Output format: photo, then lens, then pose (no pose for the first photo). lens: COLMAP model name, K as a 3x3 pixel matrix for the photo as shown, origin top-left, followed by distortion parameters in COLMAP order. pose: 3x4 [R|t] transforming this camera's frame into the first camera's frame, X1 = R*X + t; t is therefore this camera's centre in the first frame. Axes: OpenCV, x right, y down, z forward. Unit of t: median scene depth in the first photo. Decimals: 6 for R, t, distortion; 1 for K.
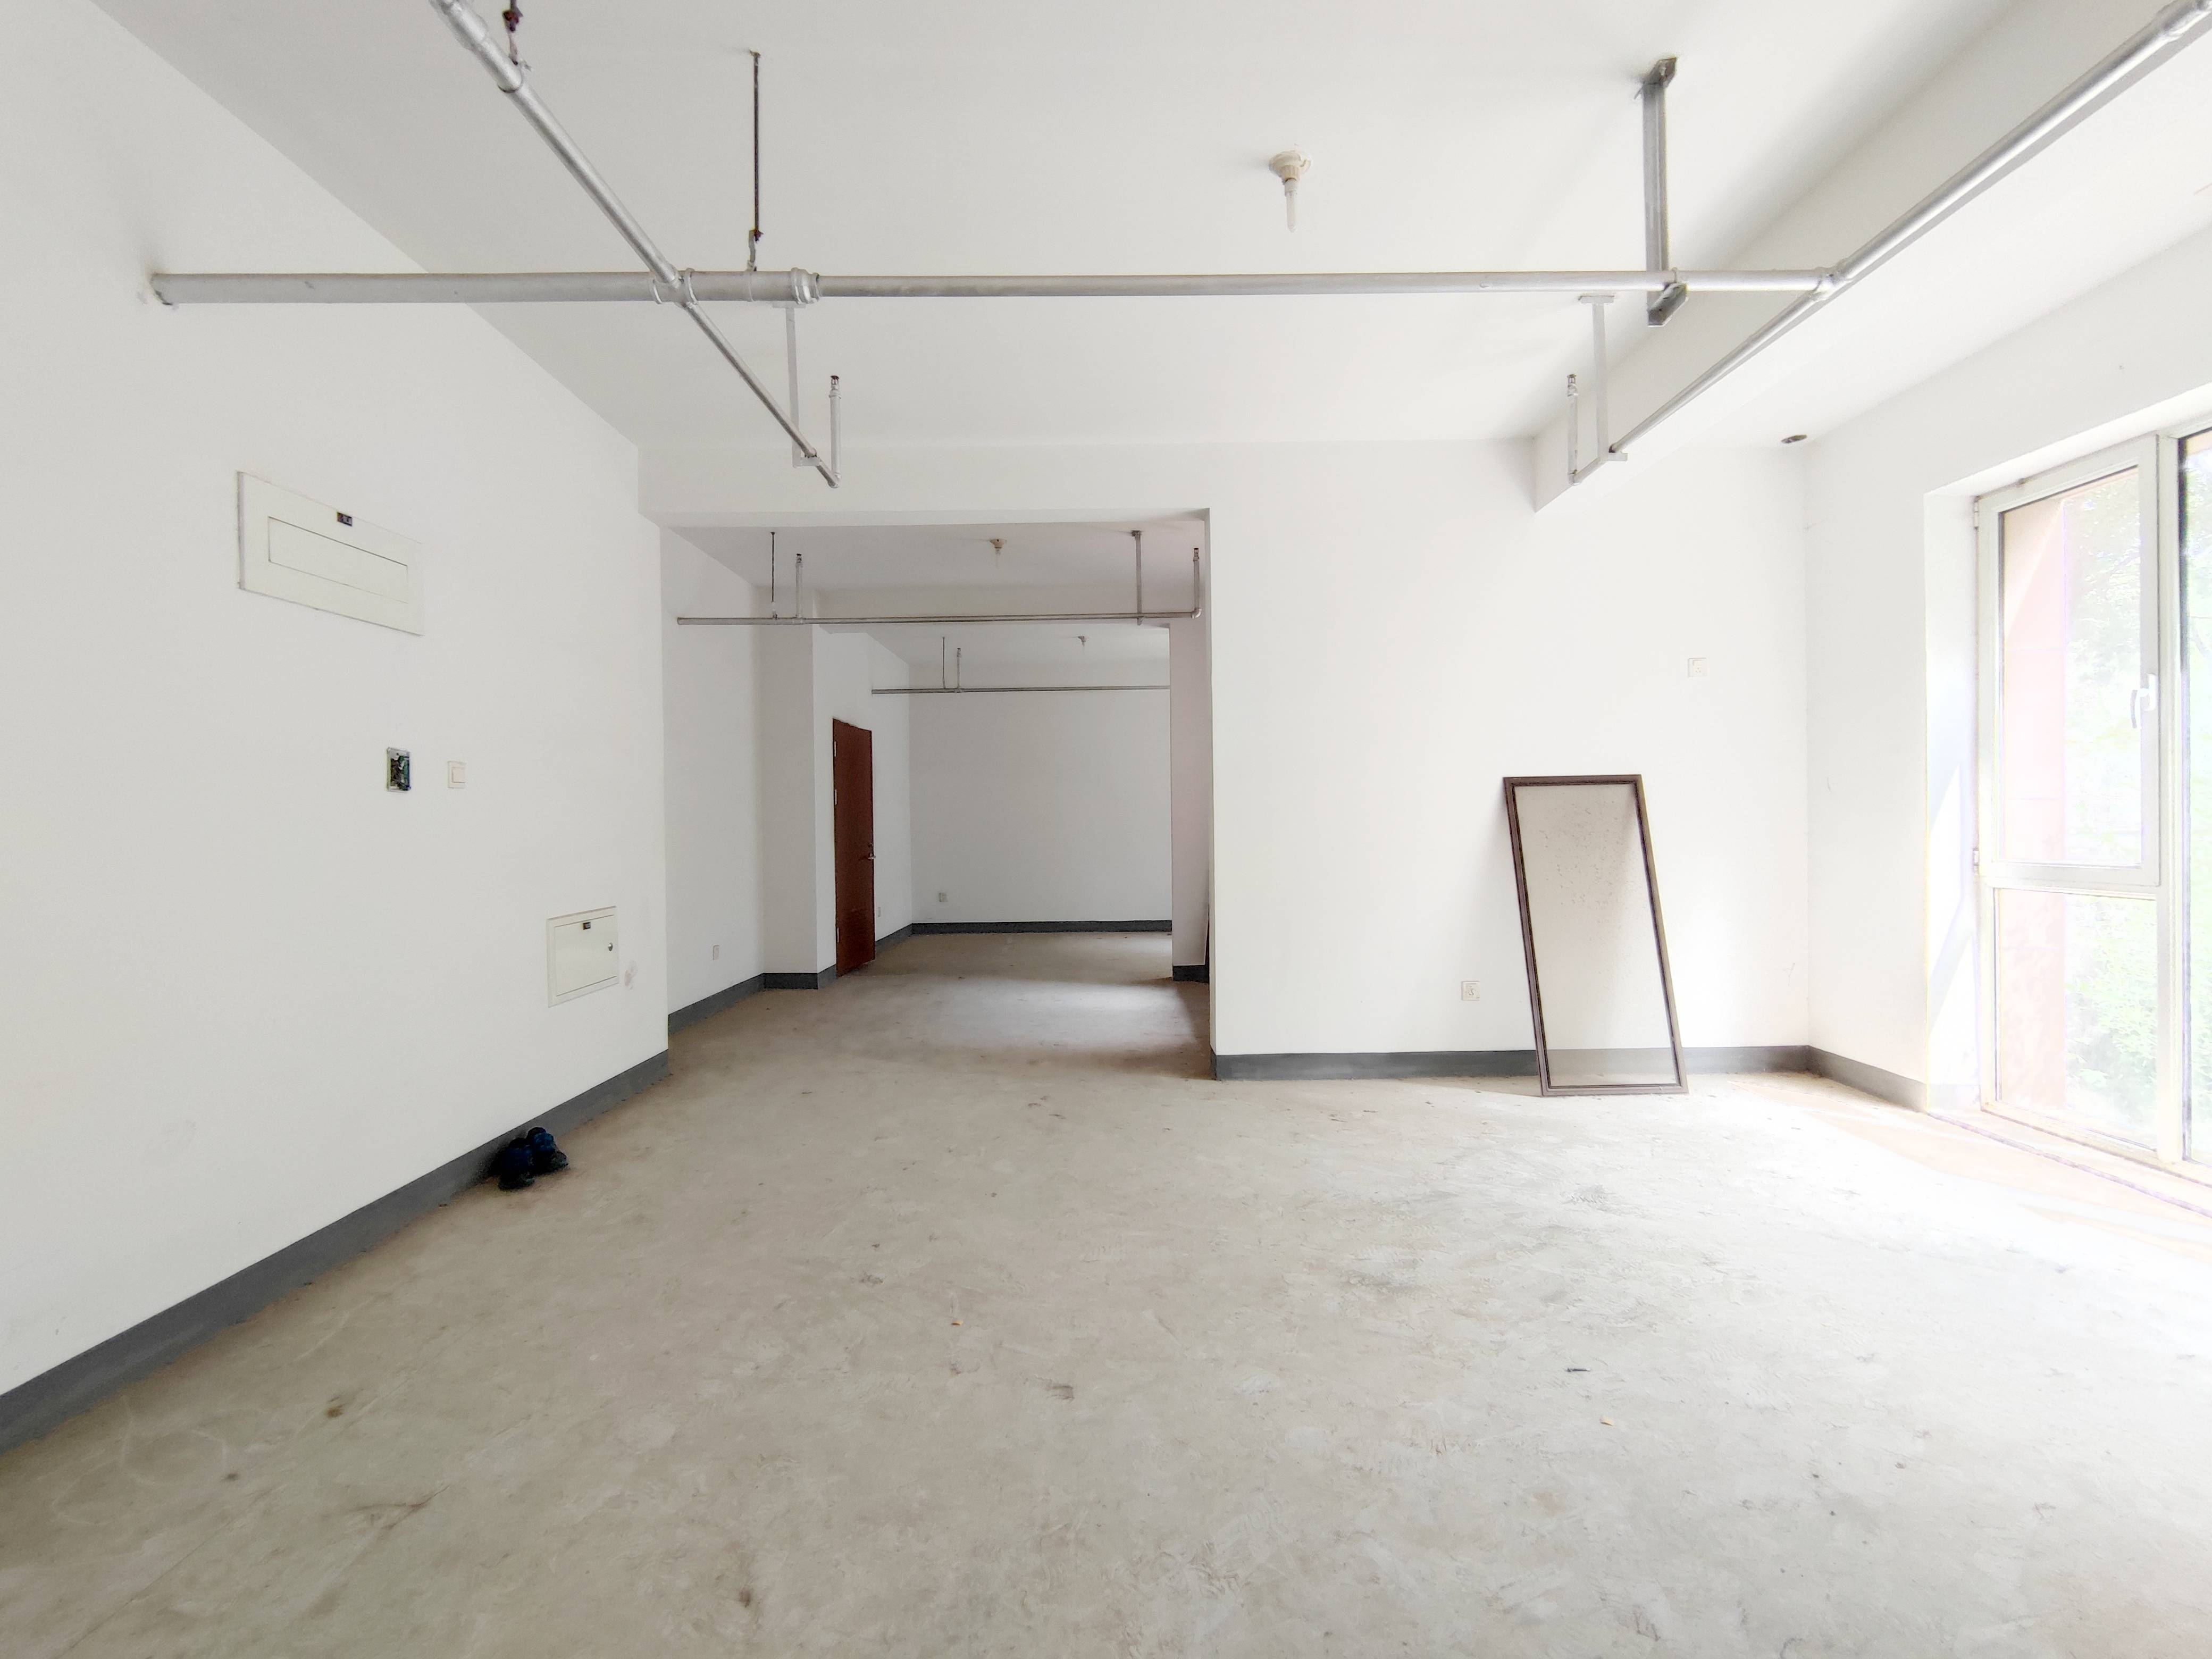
lens RADIAL K [[983.3, 0, 1116.1], [0, 983.3, 830.1], [0, 0, 1]] dist [0.000564, -0.010542]
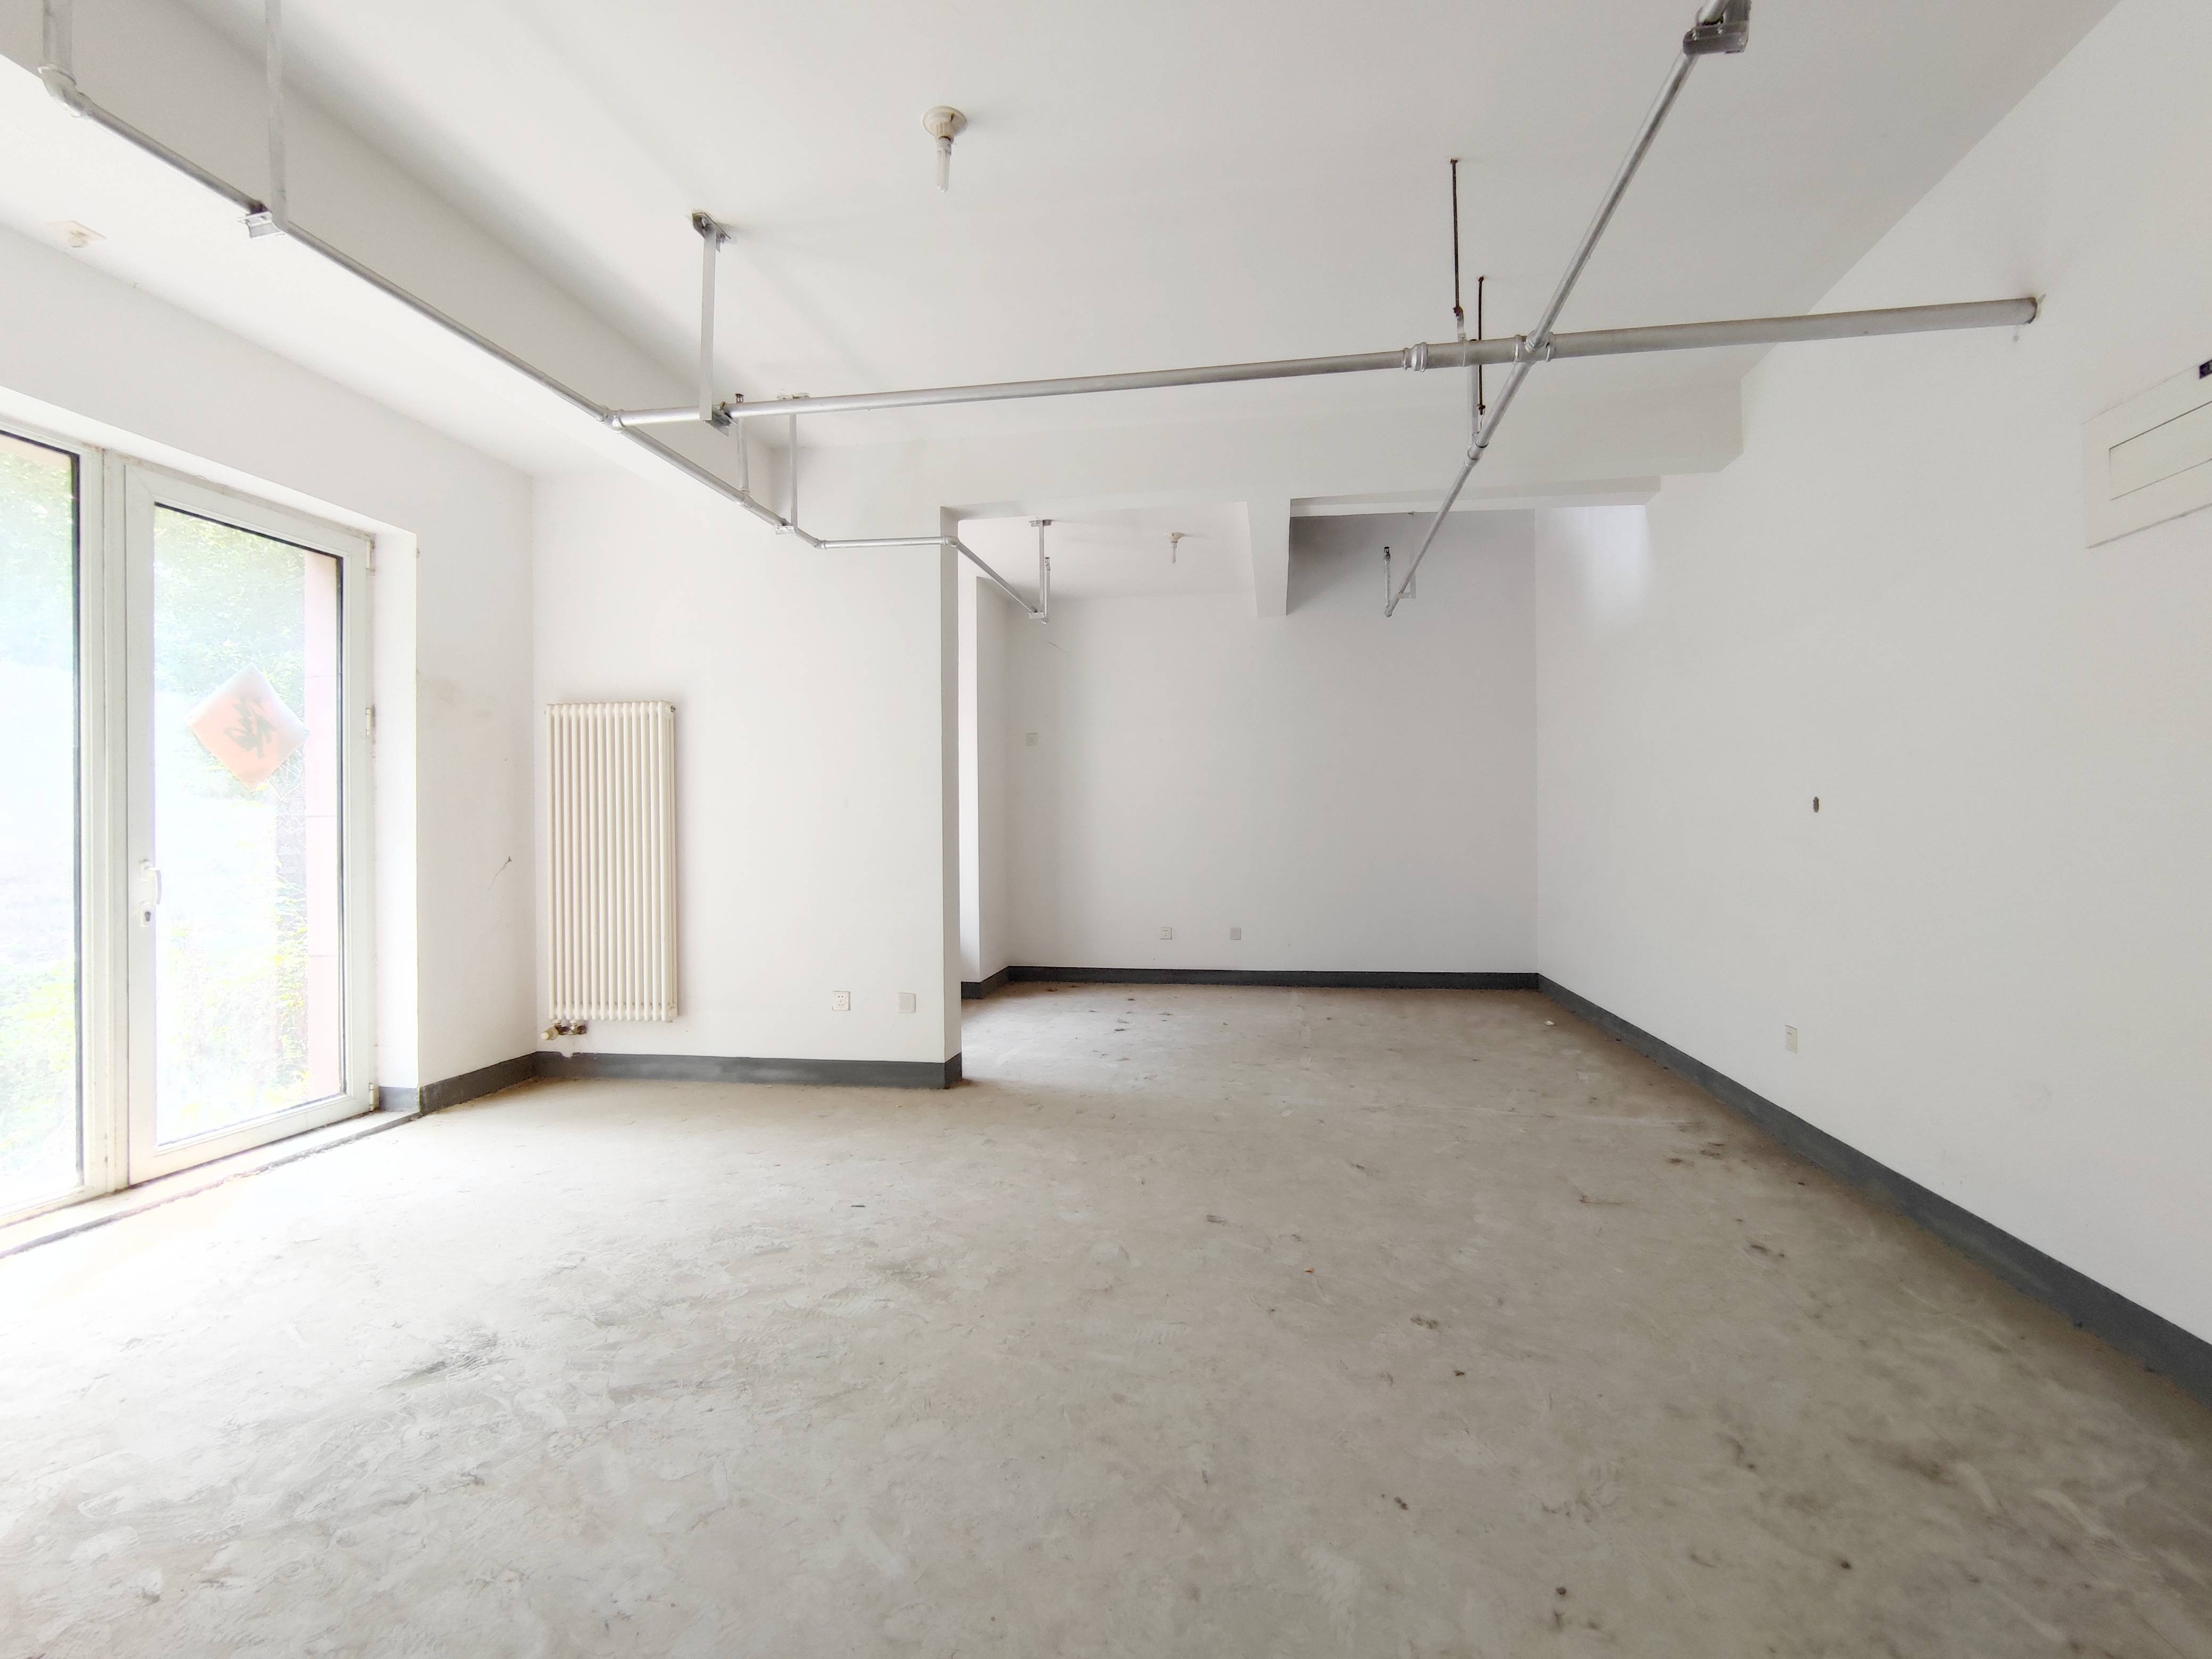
lens RADIAL K [[983.3, 0, 1116.1], [0, 983.3, 830.1], [0, 0, 1]] dist [0.000564, -0.010542]
pose [[-0.985810, 0.020089, 0.166658, -0.128244], [0.021277, 0.999759, 0.005348, -0.002660], [-0.166510, 0.008818, -0.986000, 1.914425]]
